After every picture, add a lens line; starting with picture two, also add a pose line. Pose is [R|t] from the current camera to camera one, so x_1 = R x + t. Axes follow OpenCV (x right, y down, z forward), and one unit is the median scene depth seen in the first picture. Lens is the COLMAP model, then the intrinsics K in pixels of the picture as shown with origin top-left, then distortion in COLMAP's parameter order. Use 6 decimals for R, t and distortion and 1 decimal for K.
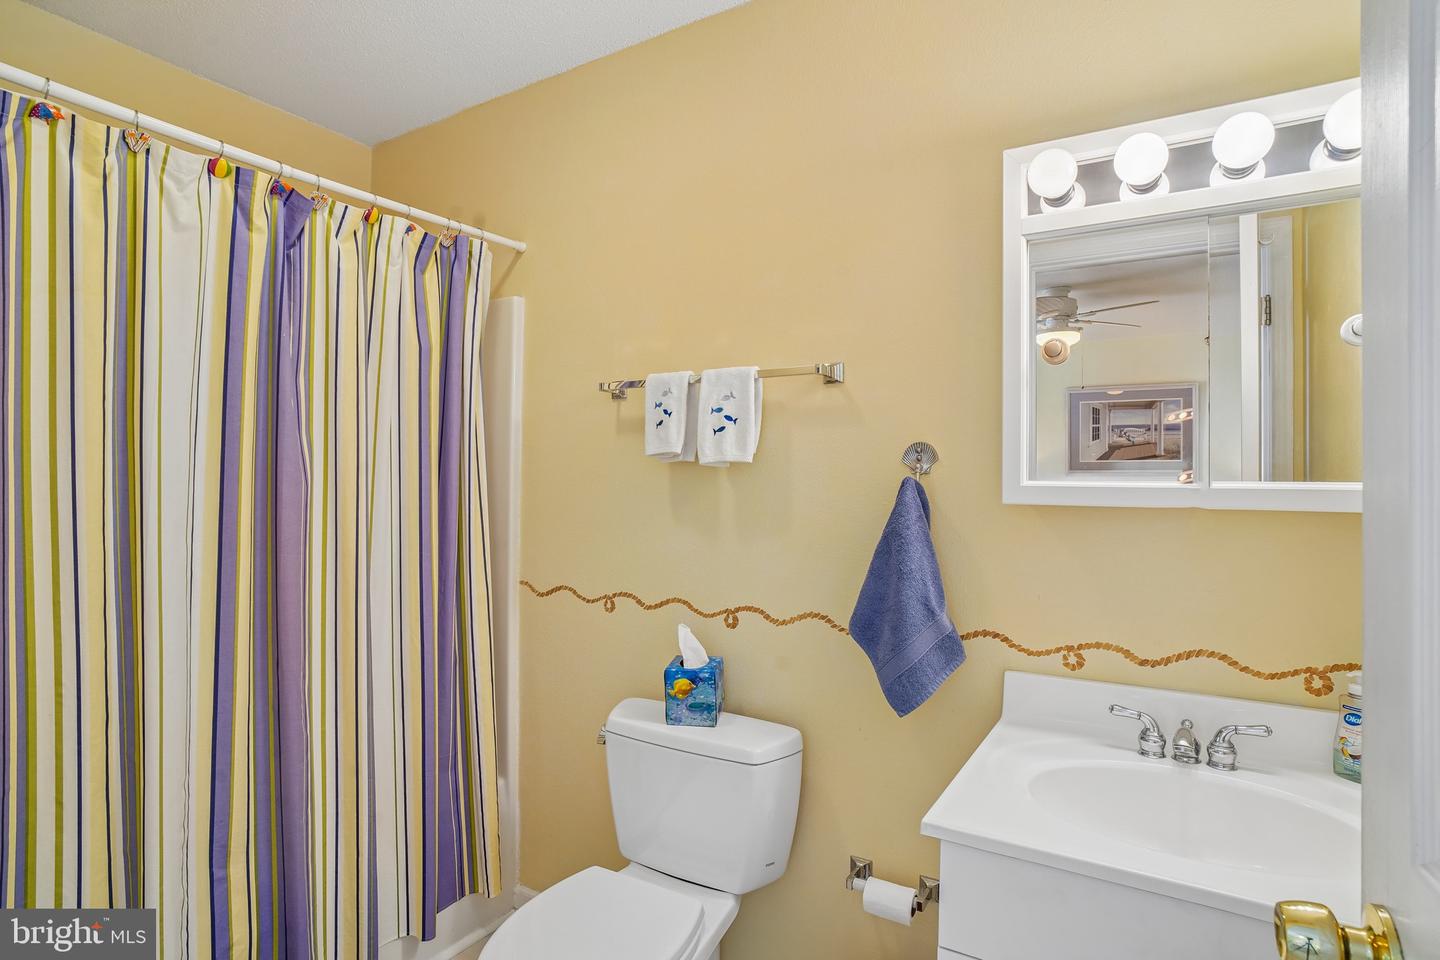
lens RADIAL K [[759.9, 0, 717.7], [0, 759.9, 473.4], [0, 0, 1]] dist [-0.058513, 0.031967]
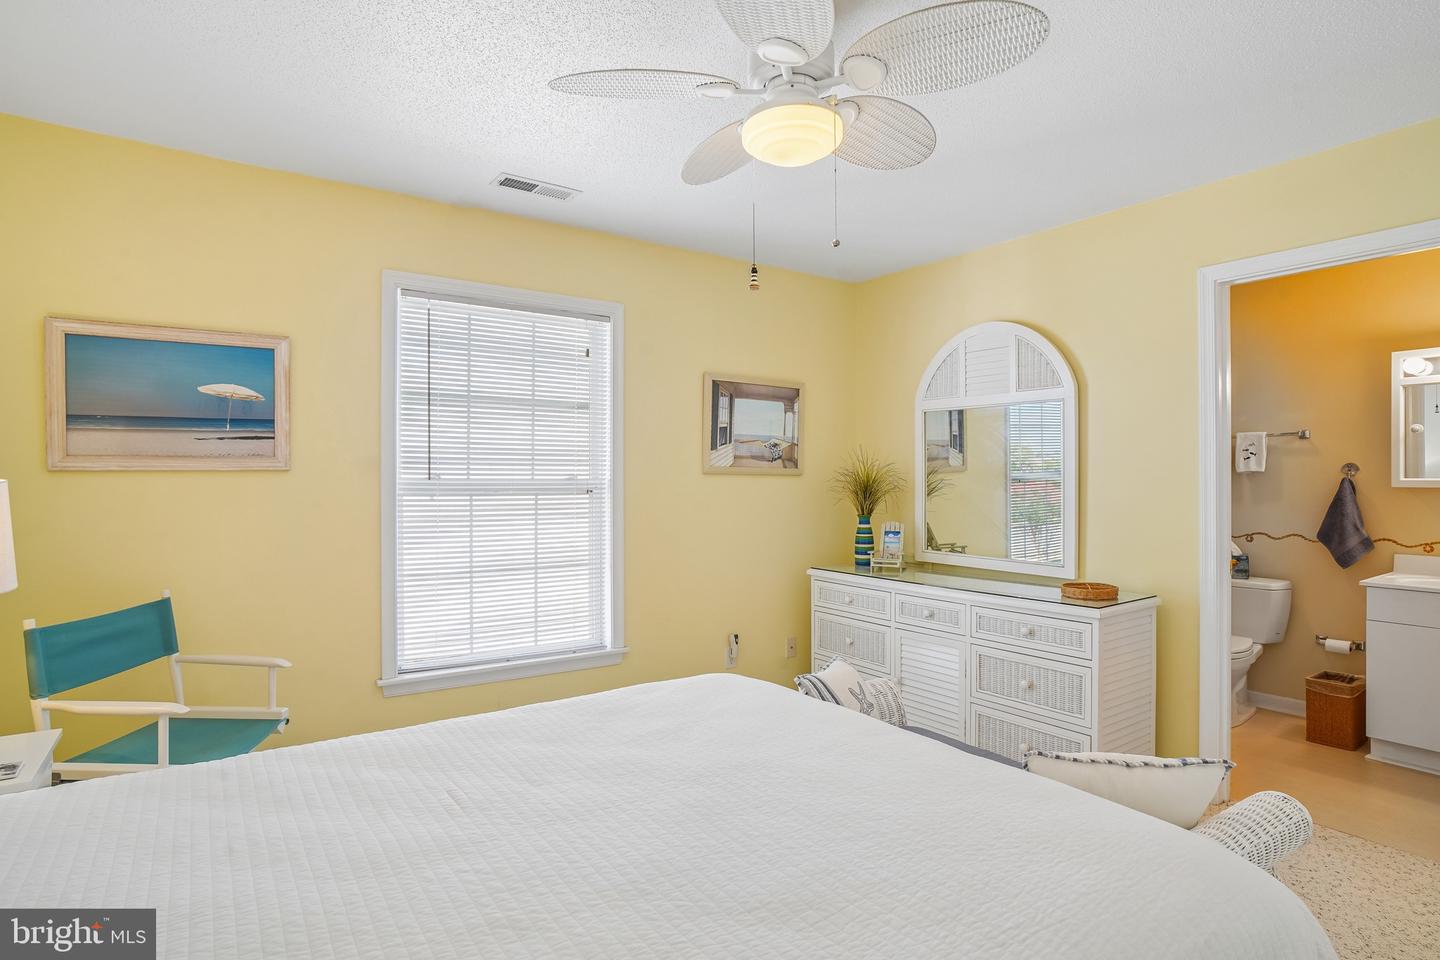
lens RADIAL K [[759.9, 0, 718.2], [0, 759.9, 473.7], [0, 0, 1]] dist [-0.002060, -0.000474]
pose [[0.920382, -0.002889, -0.391010, -0.681596], [-0.000680, 0.999959, -0.008989, 0.017430], [0.391020, 0.008539, 0.920343, -2.140337]]
